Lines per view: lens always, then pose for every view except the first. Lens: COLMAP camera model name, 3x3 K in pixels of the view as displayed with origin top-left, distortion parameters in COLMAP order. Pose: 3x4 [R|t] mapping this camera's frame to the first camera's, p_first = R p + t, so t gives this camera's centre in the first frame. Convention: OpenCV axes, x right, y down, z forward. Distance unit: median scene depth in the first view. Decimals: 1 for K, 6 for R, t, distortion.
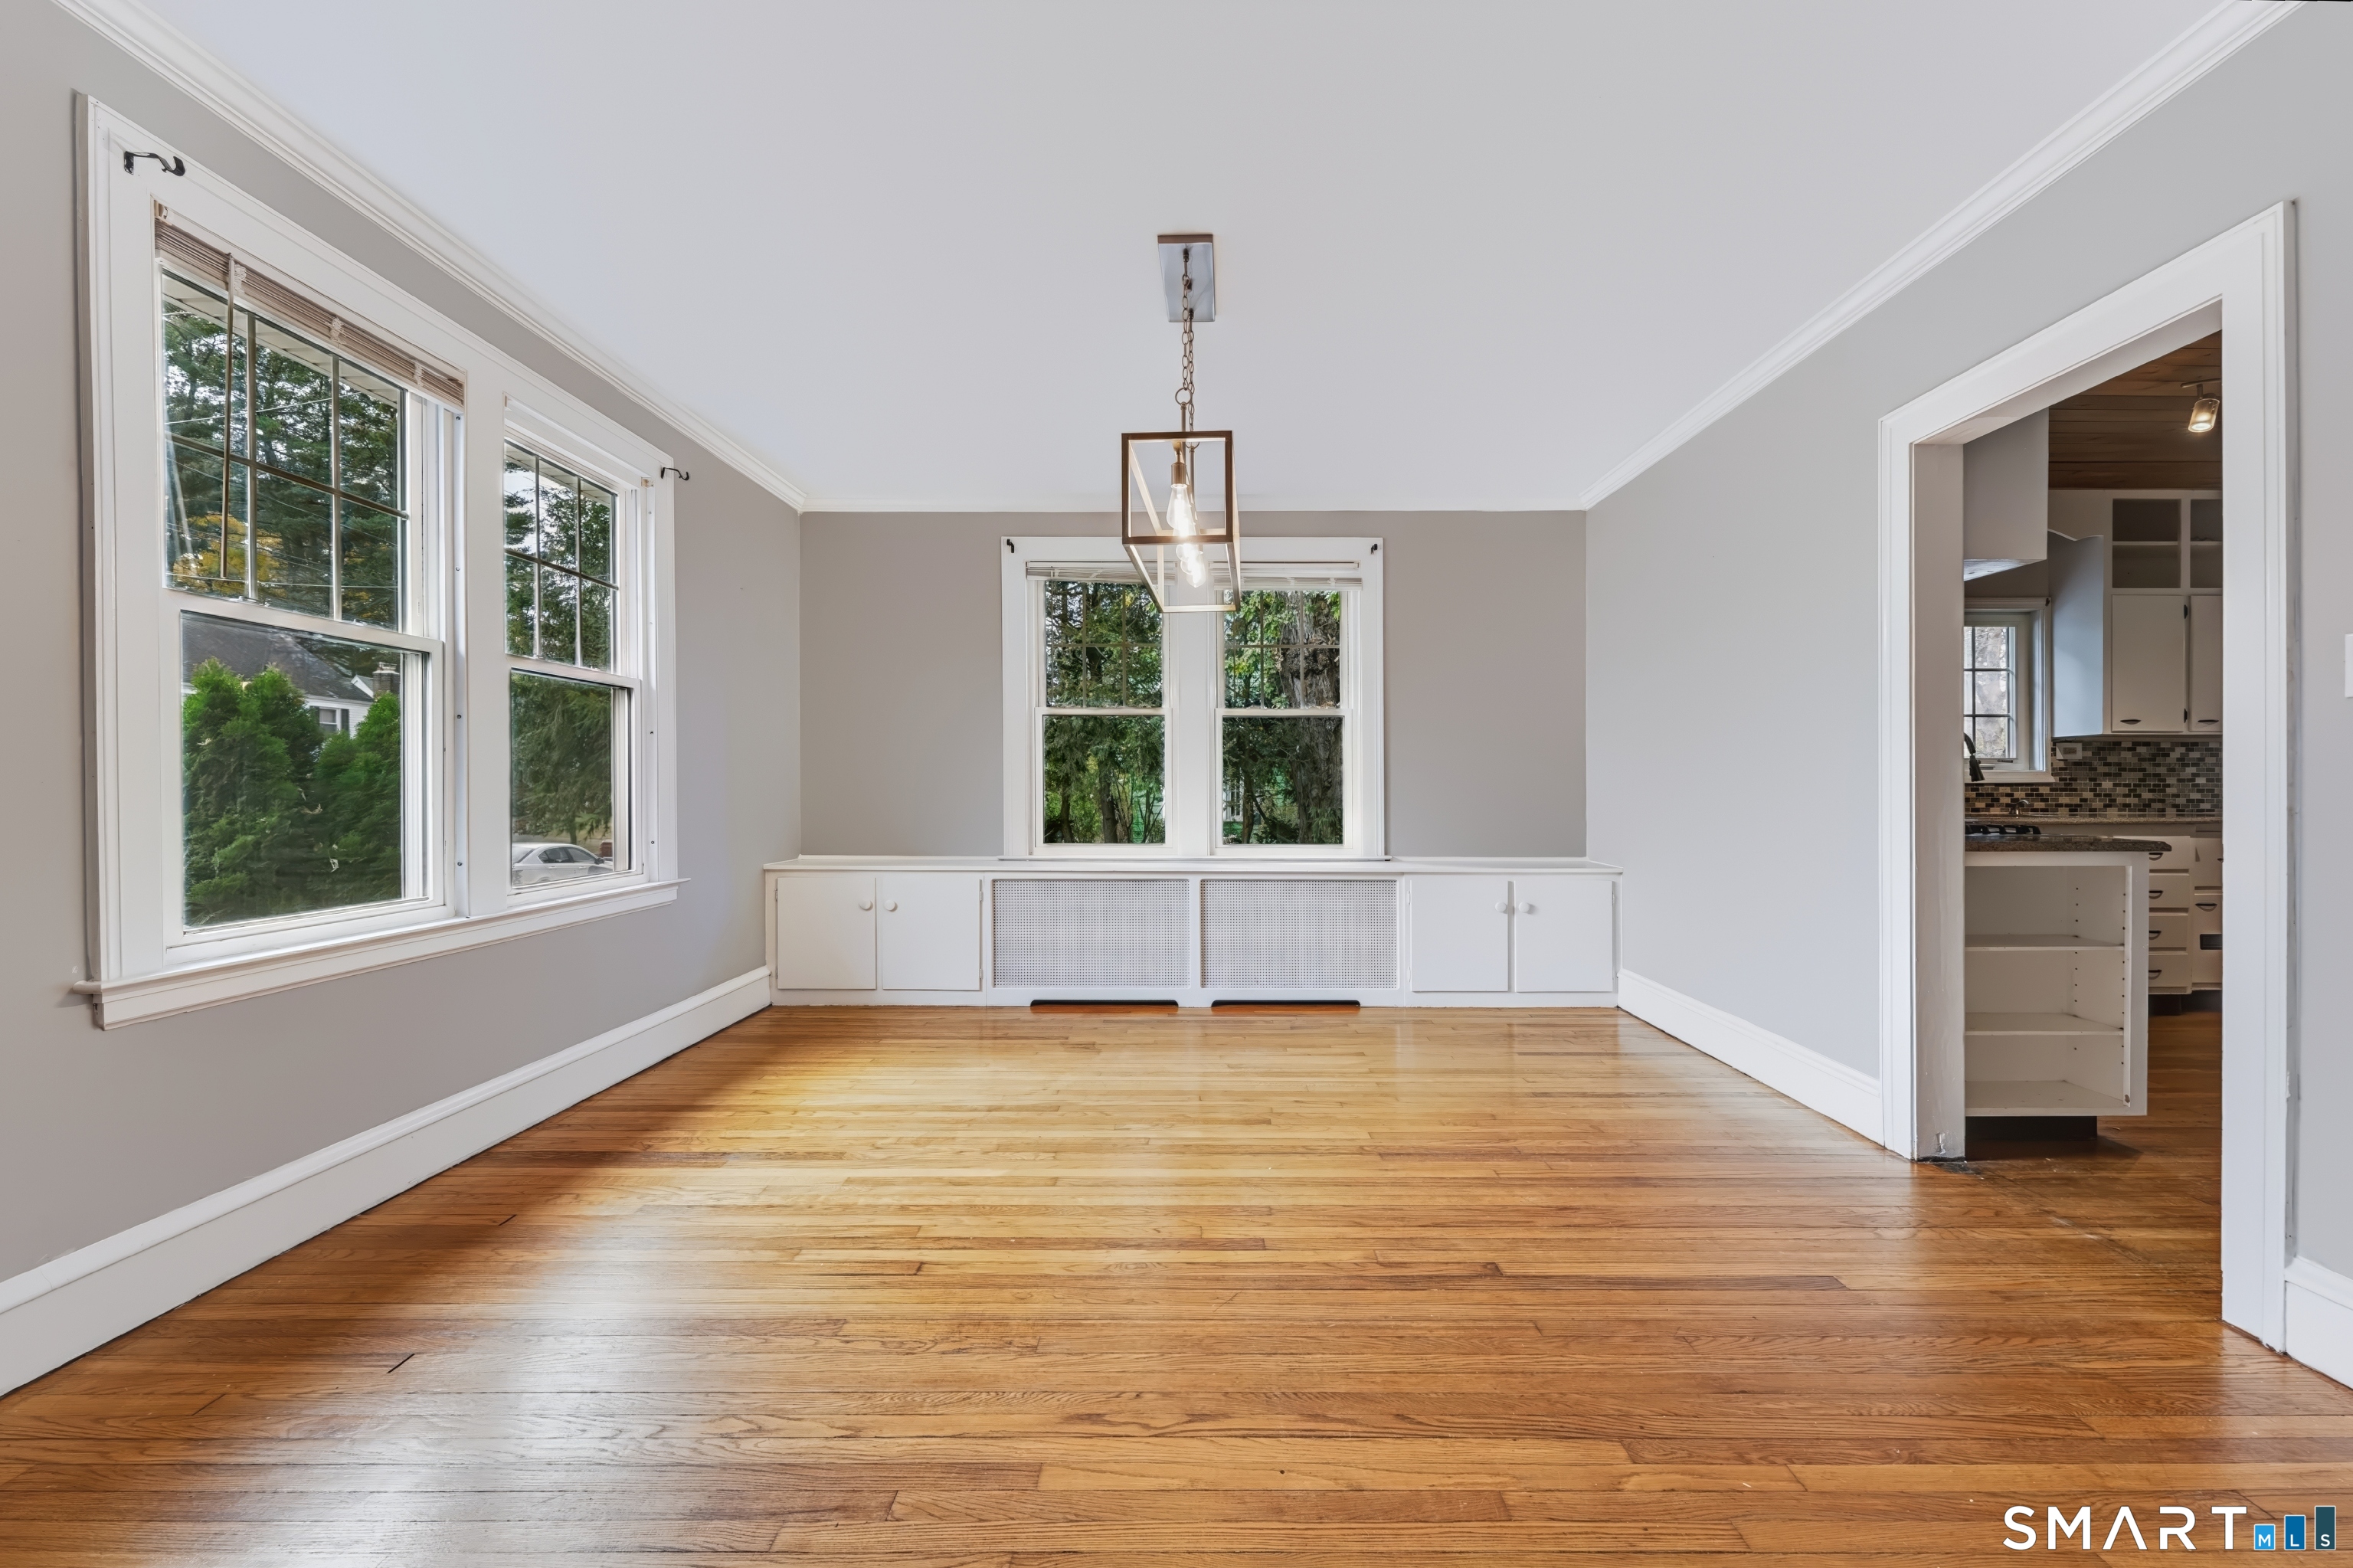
lens RADIAL K [[960.2, 0, 1189.0], [0, 960.2, 794.1], [0, 0, 1]] dist [-0.001629, -0.000277]
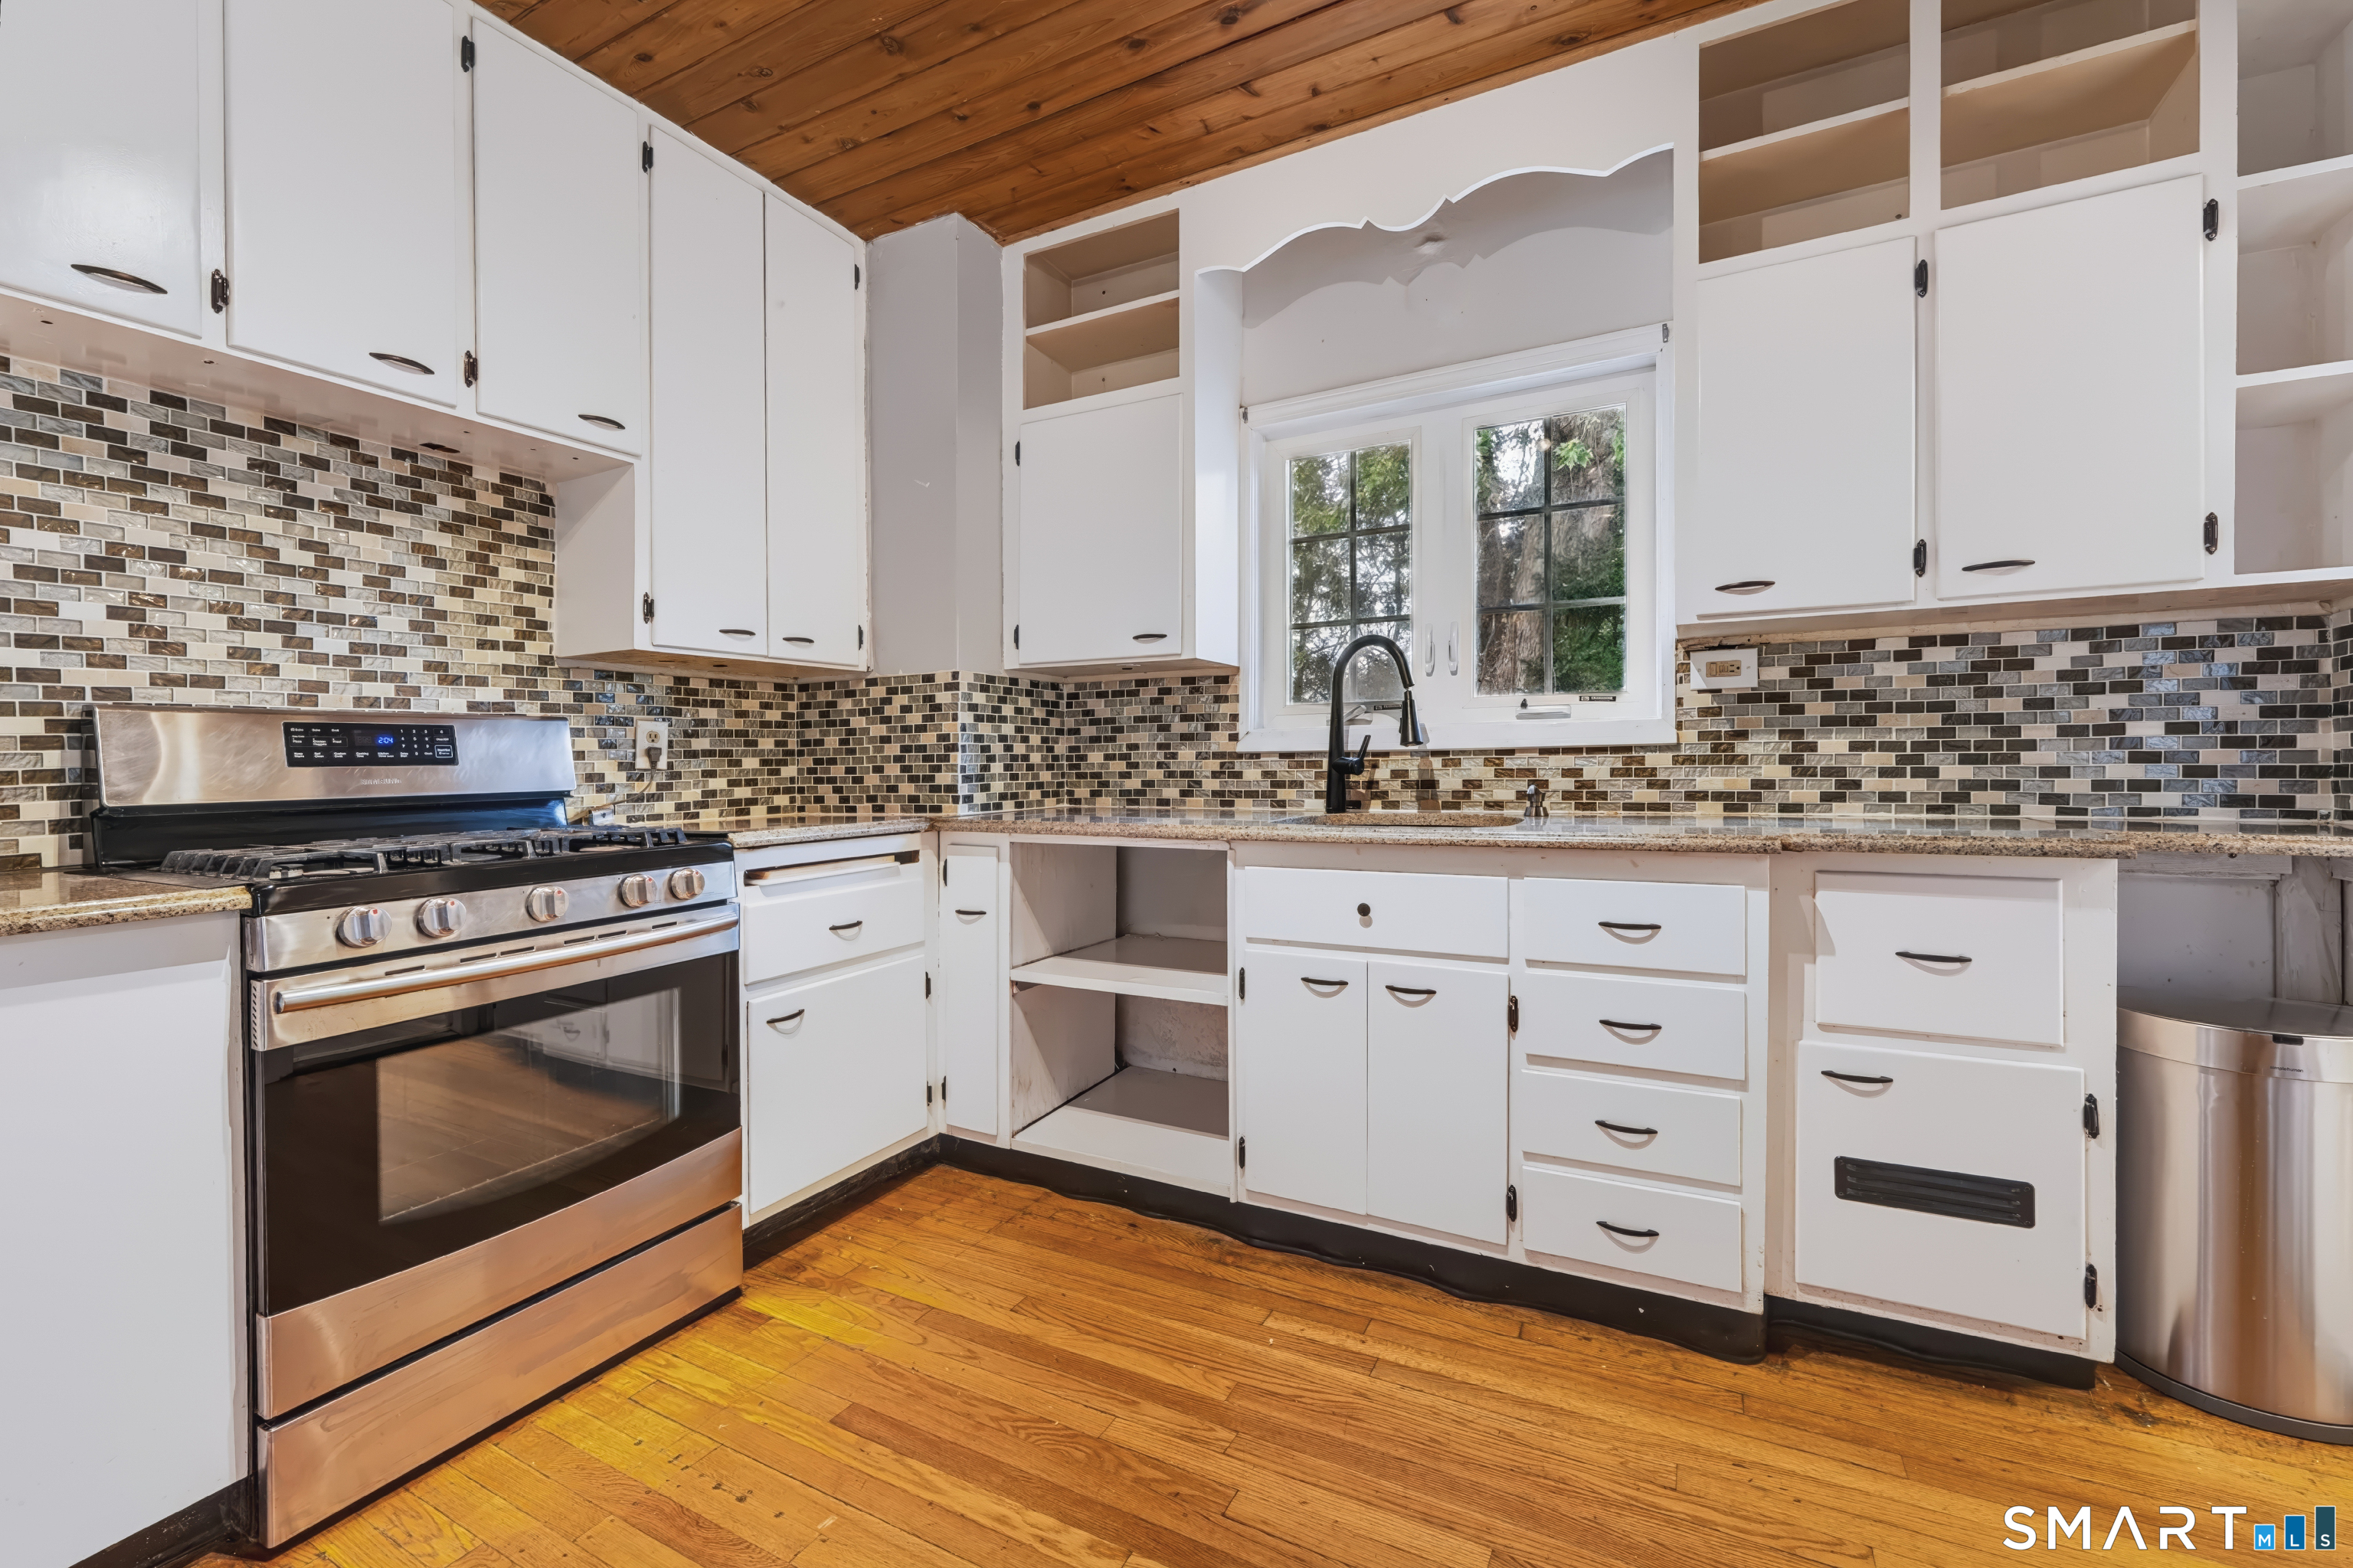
lens RADIAL K [[981.8, 0, 1158.8], [0, 981.8, 781.6], [0, 0, 1]] dist [0.002240, -0.002344]
pose [[0.881150, -0.002041, -0.472833, 0.904504], [0.010435, 0.999831, 0.015131, -0.003936], [0.472722, -0.018267, 0.881022, 0.493782]]
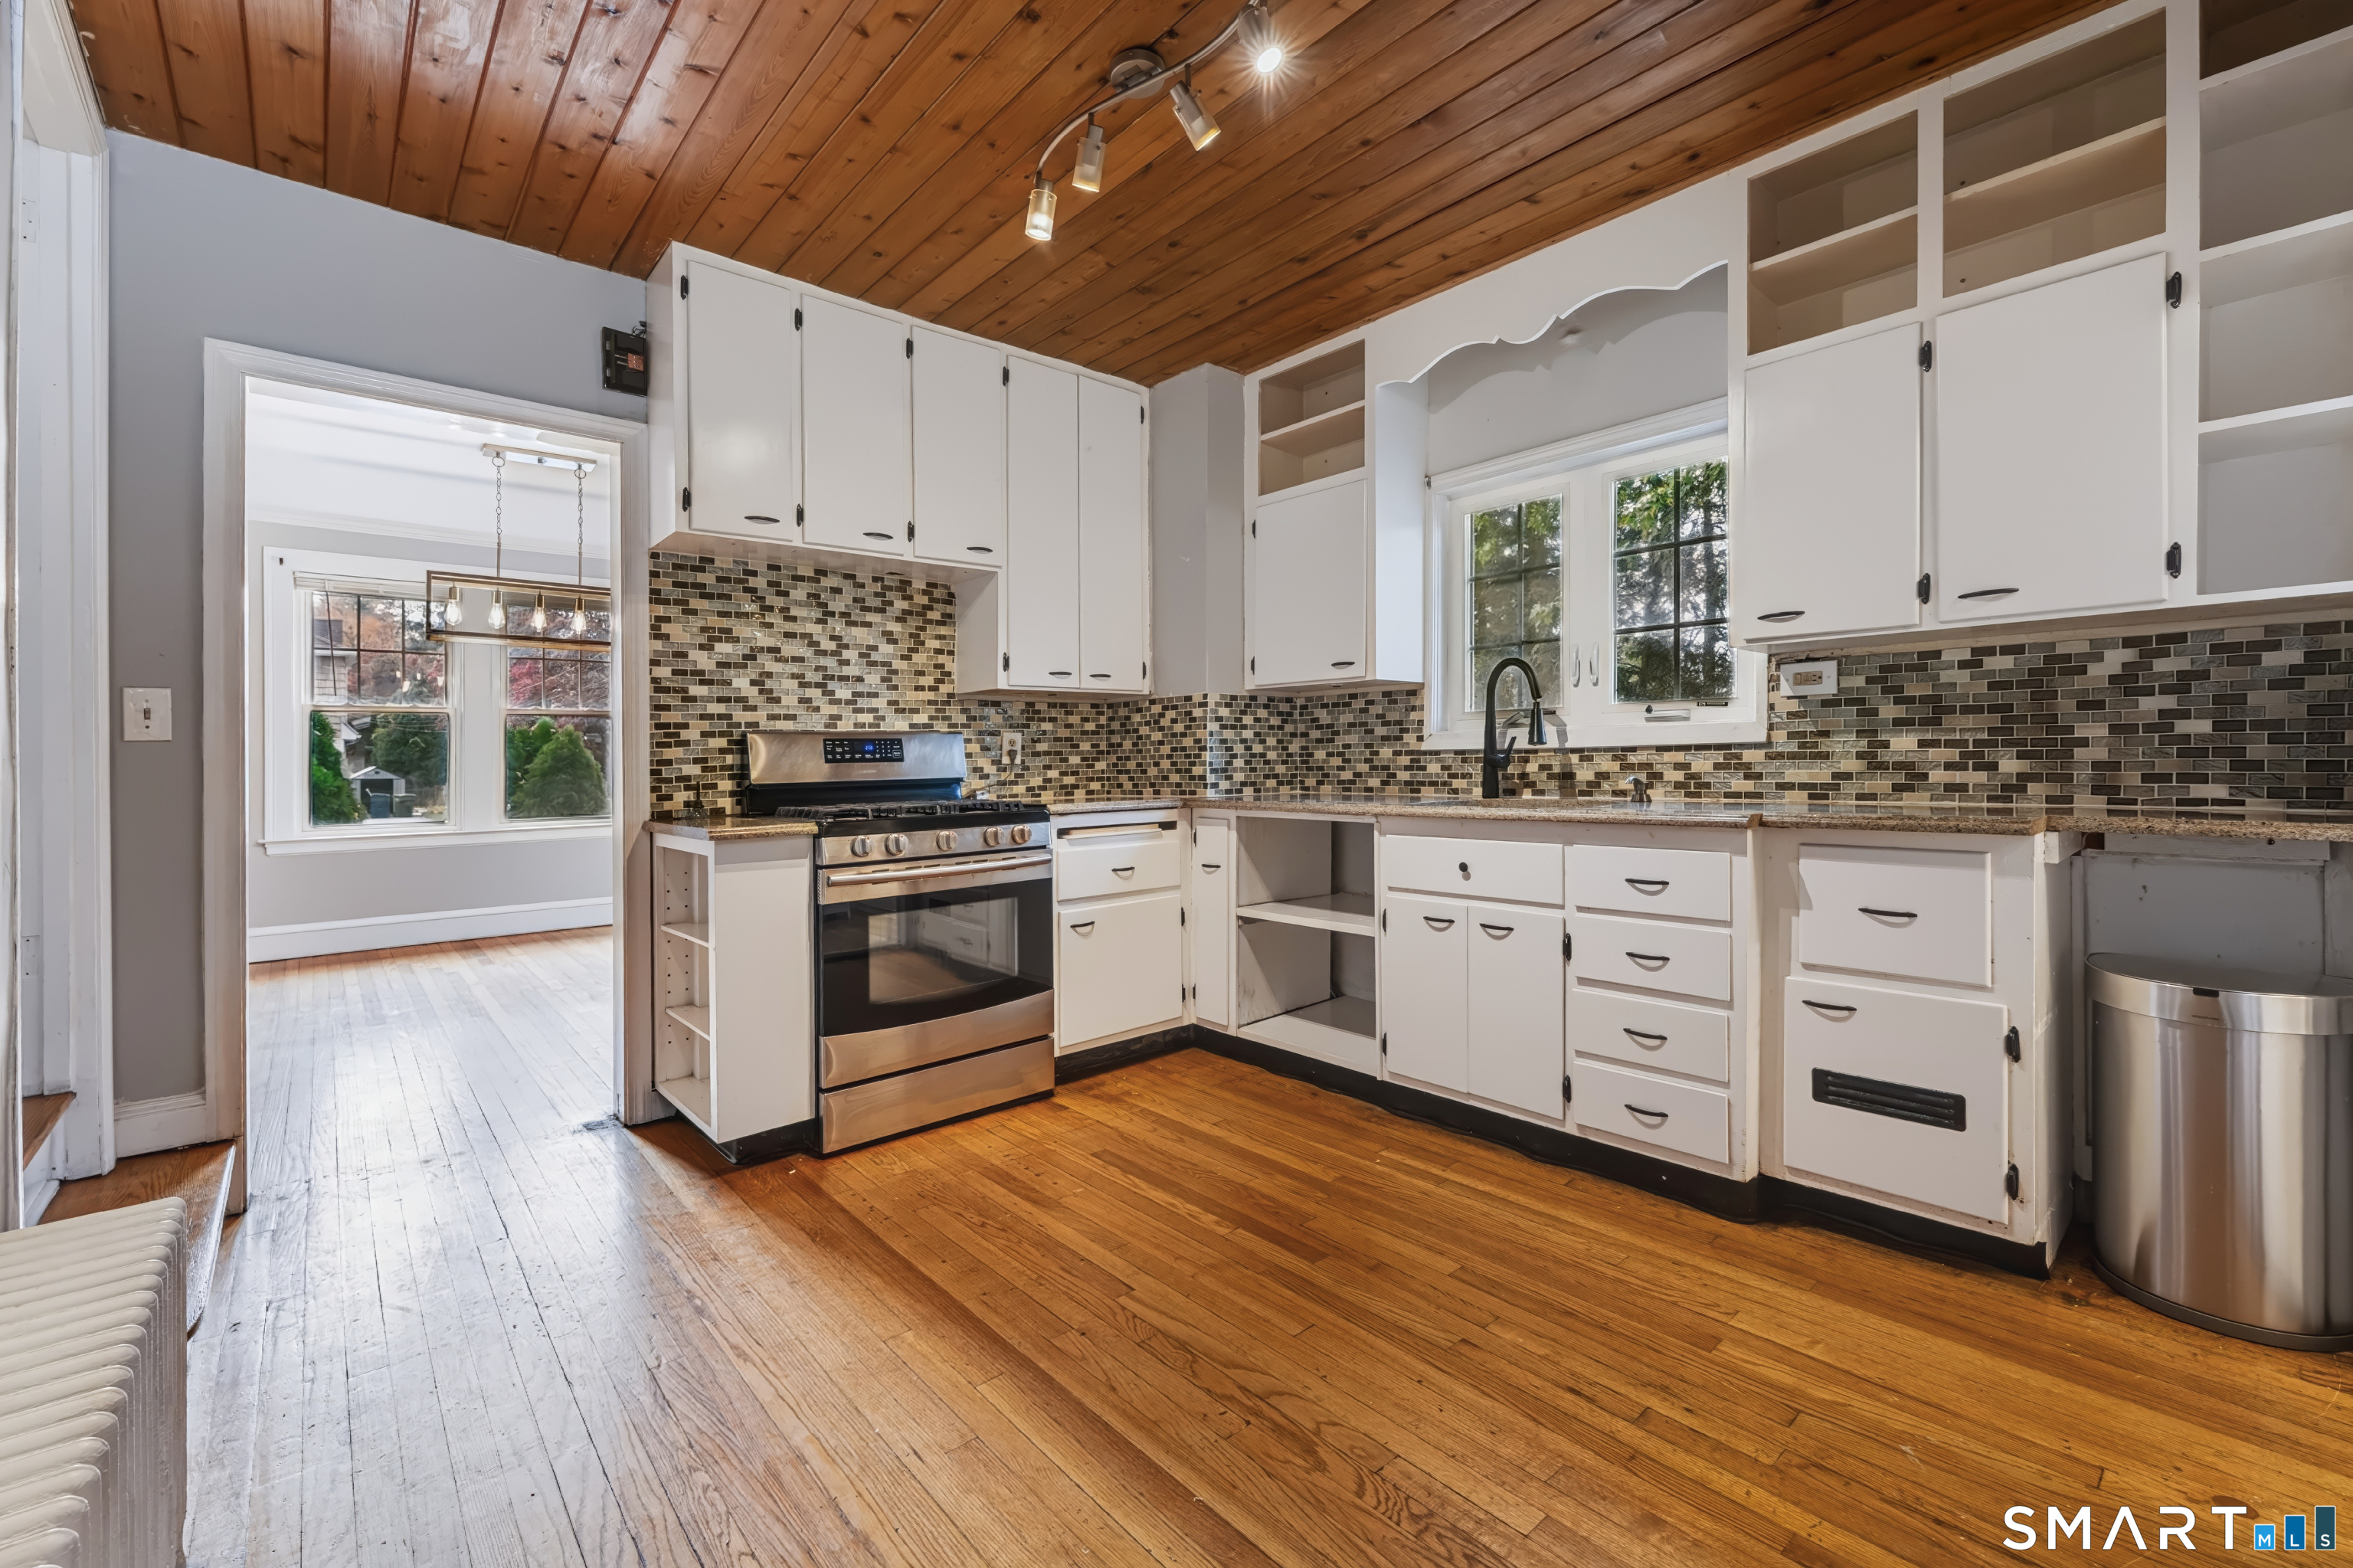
lens RADIAL K [[981.8, 0, 1158.8], [0, 981.8, 781.6], [0, 0, 1]] dist [0.002240, -0.002344]
pose [[0.653883, 0.005369, -0.756576, 1.087505], [0.011717, 0.999783, 0.017221, -0.003620], [0.756505, -0.020126, 0.653678, 0.403105]]
